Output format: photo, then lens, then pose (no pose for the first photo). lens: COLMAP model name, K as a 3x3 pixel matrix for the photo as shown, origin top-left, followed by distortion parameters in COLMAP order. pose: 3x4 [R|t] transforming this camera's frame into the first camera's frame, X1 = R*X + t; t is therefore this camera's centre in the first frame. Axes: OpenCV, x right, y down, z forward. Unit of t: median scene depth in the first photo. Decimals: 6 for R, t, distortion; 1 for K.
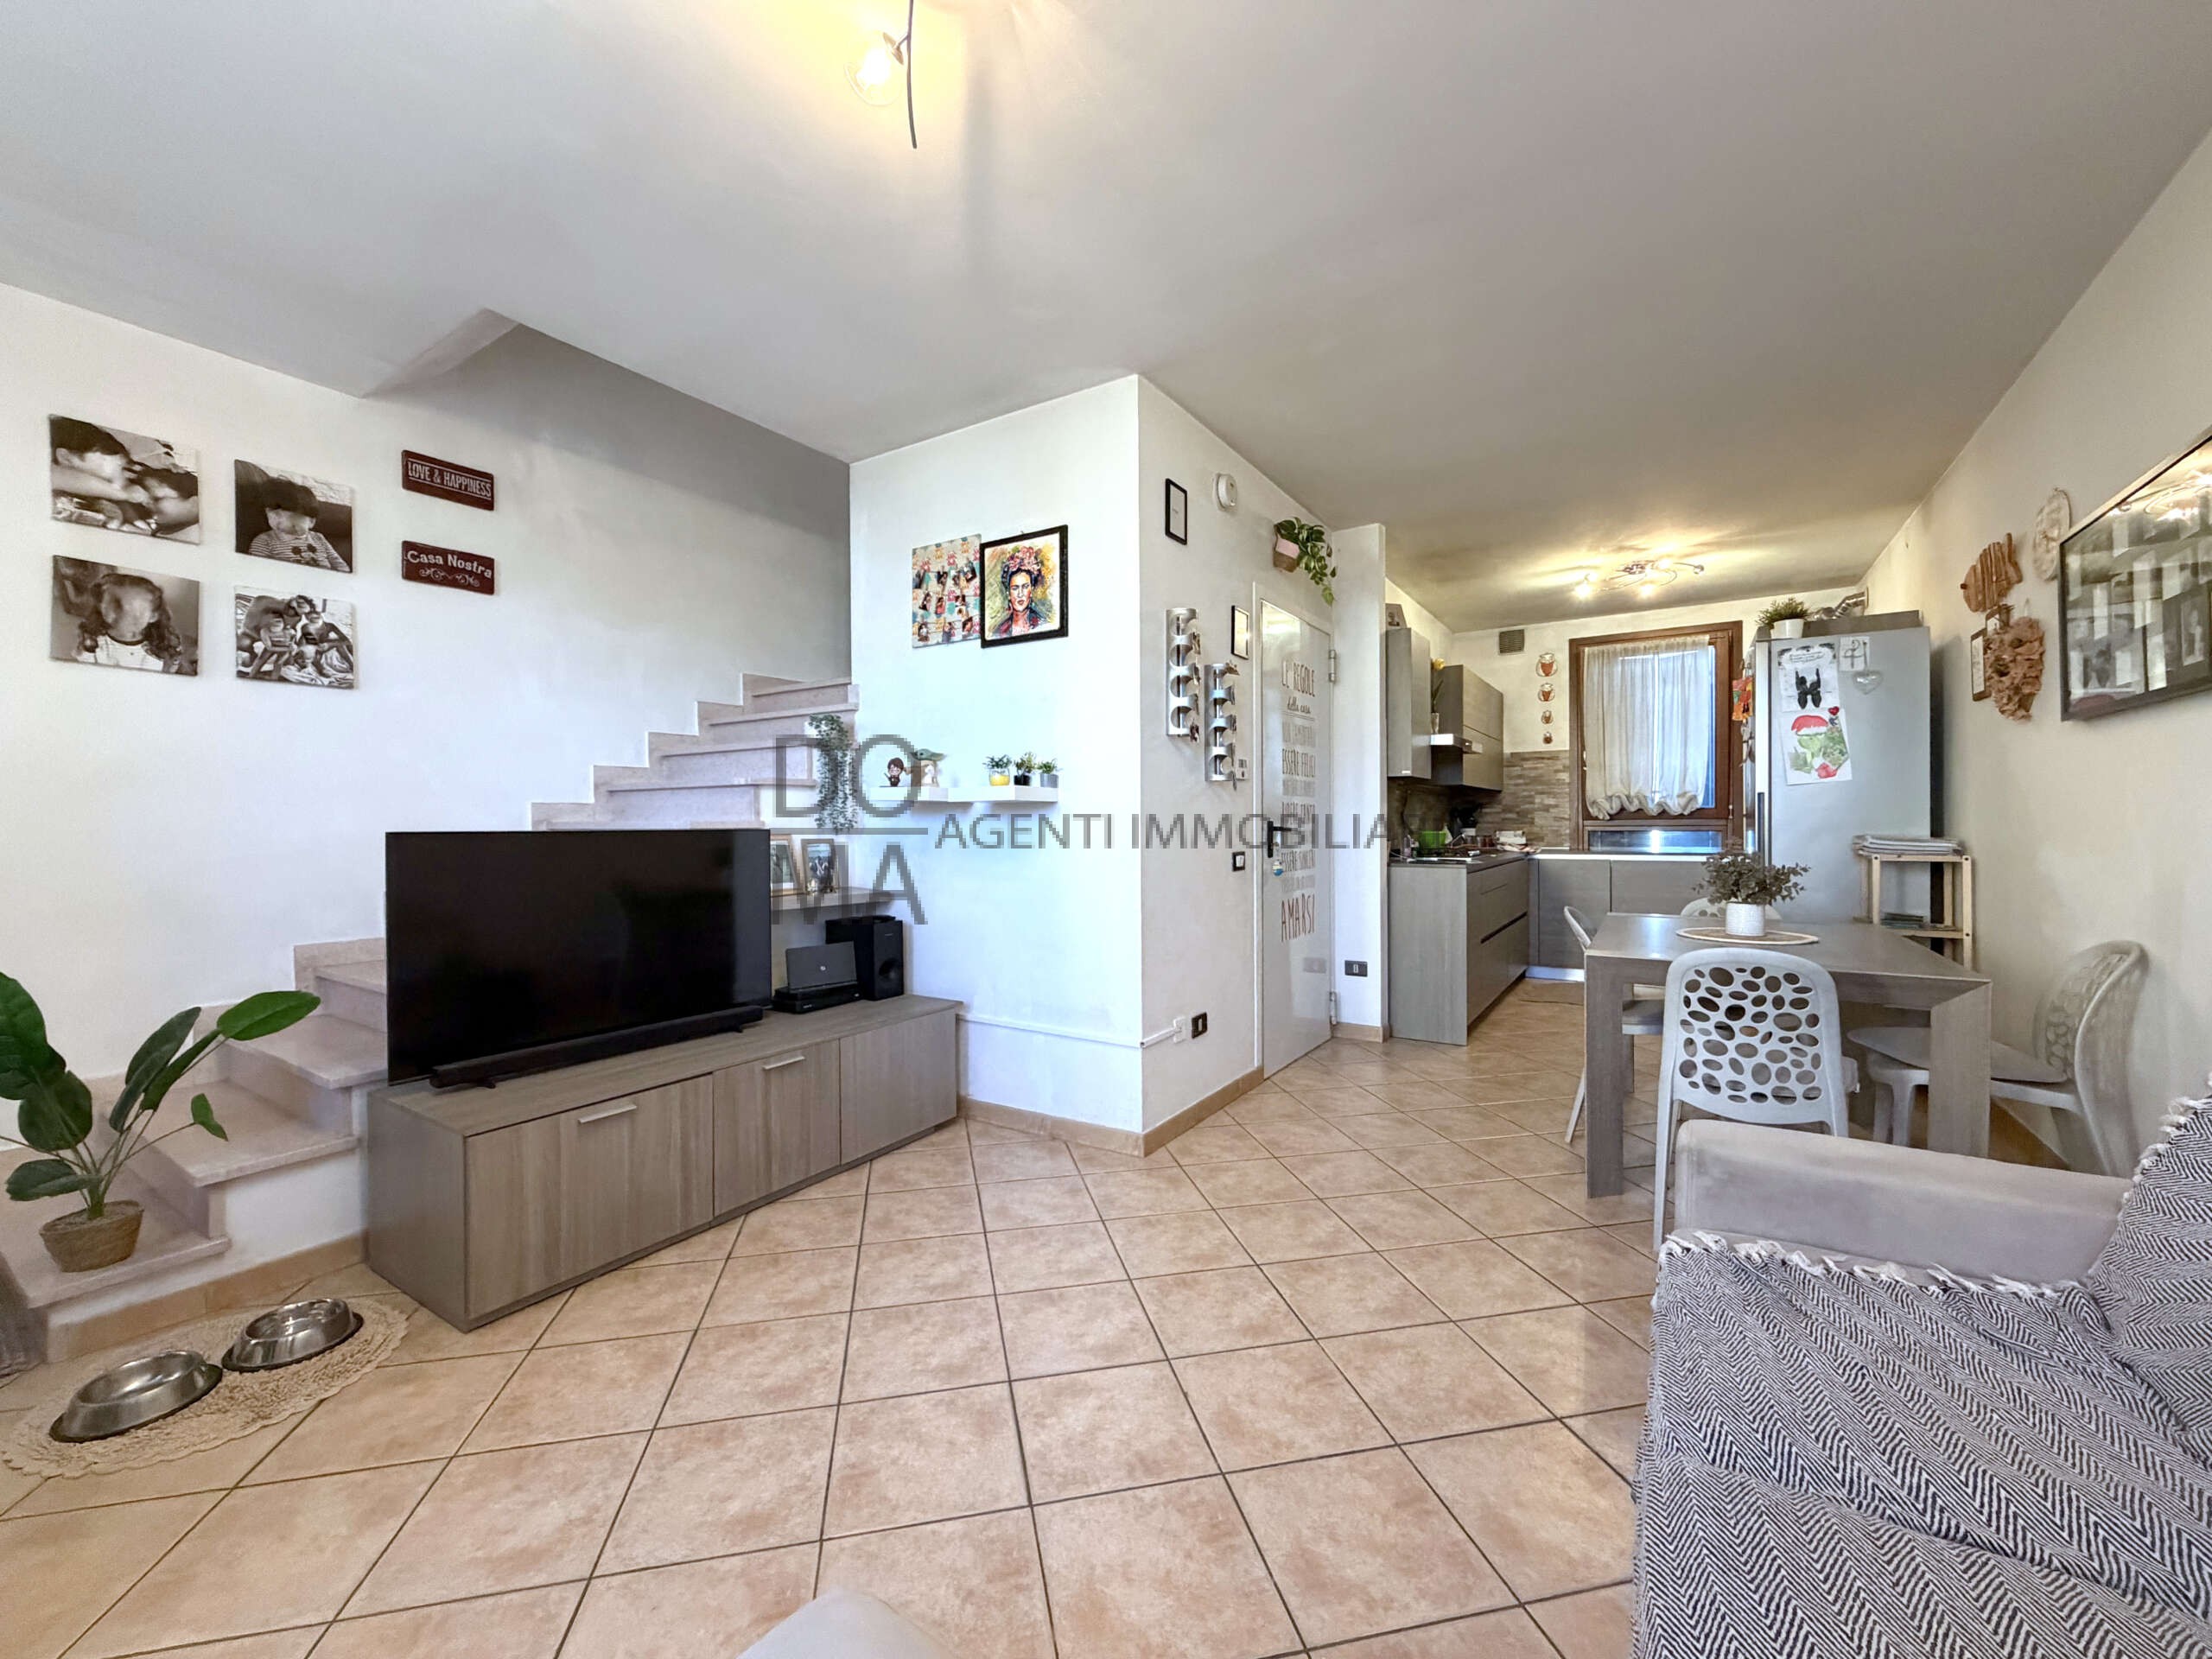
lens RADIAL K [[880.7, 0, 1097.9], [0, 880.7, 831.1], [0, 0, 1]] dist [-0.000041, -0.000434]
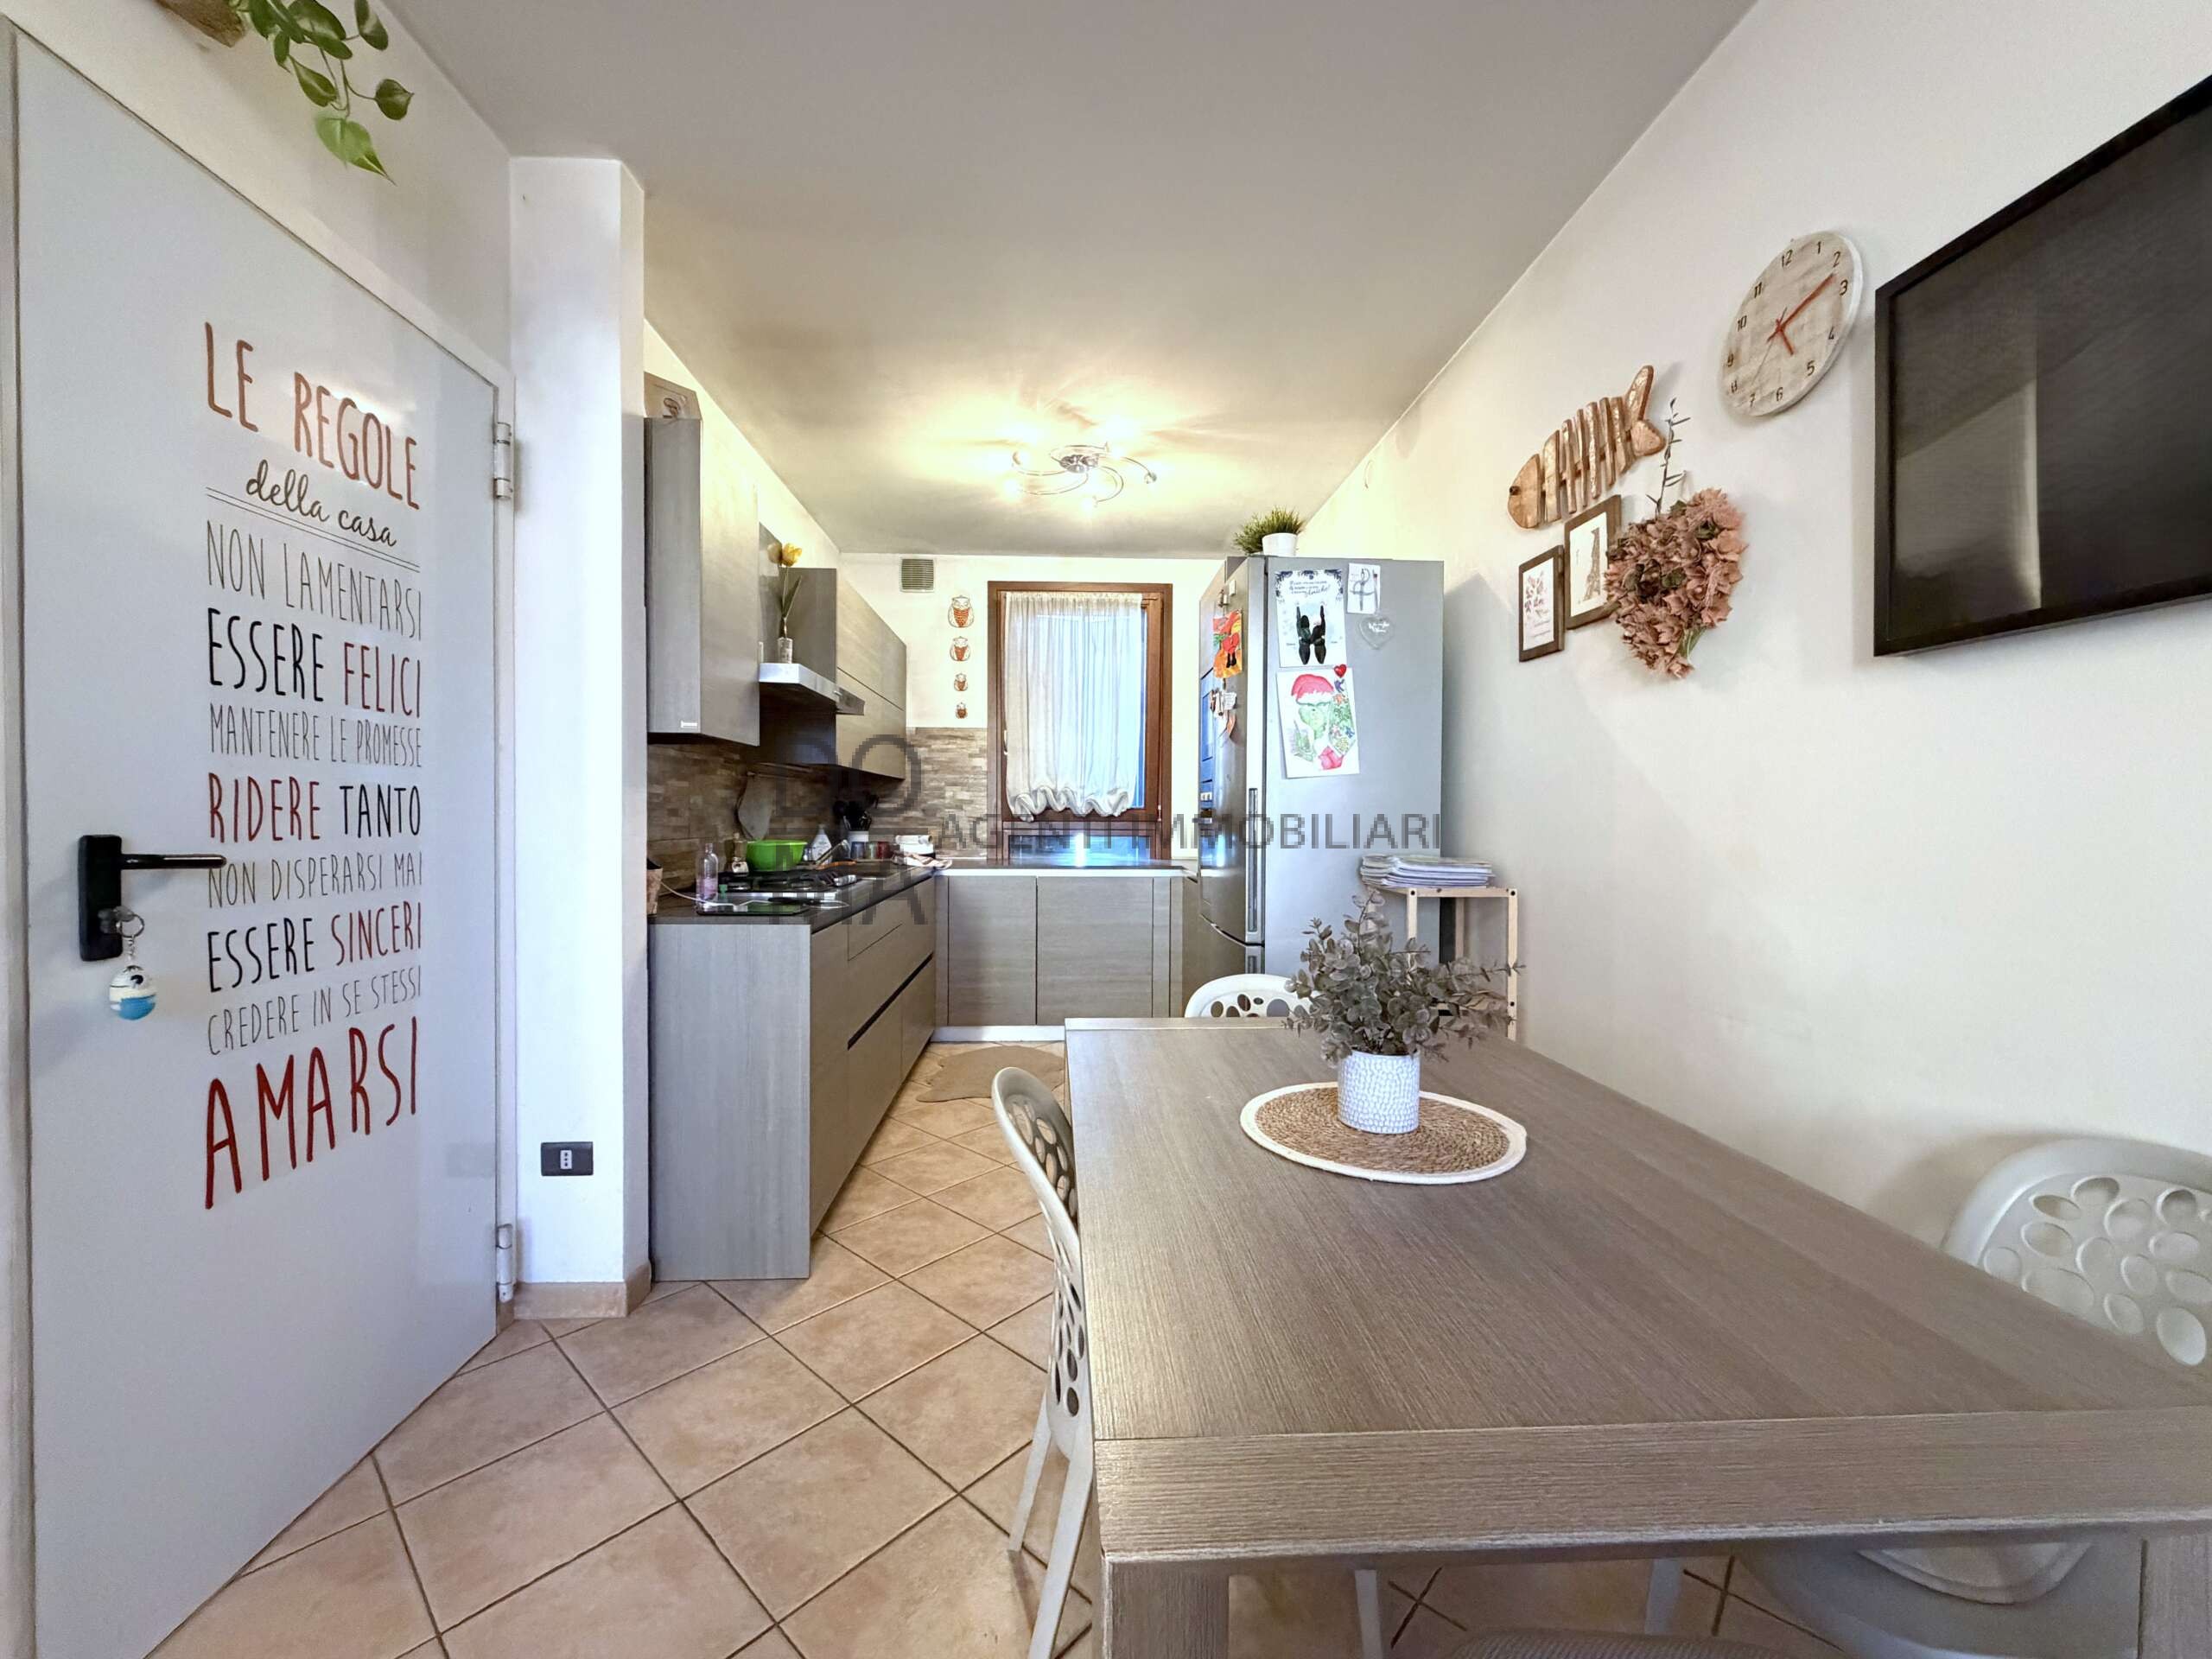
lens RADIAL K [[880.7, 0, 1097.9], [0, 880.7, 831.1], [0, 0, 1]] dist [-0.000041, -0.000434]
pose [[0.811712, 0.001119, 0.584057, 0.333995], [-0.006673, 0.999951, 0.007358, -0.019429], [-0.584020, -0.009870, 0.811679, 0.644404]]
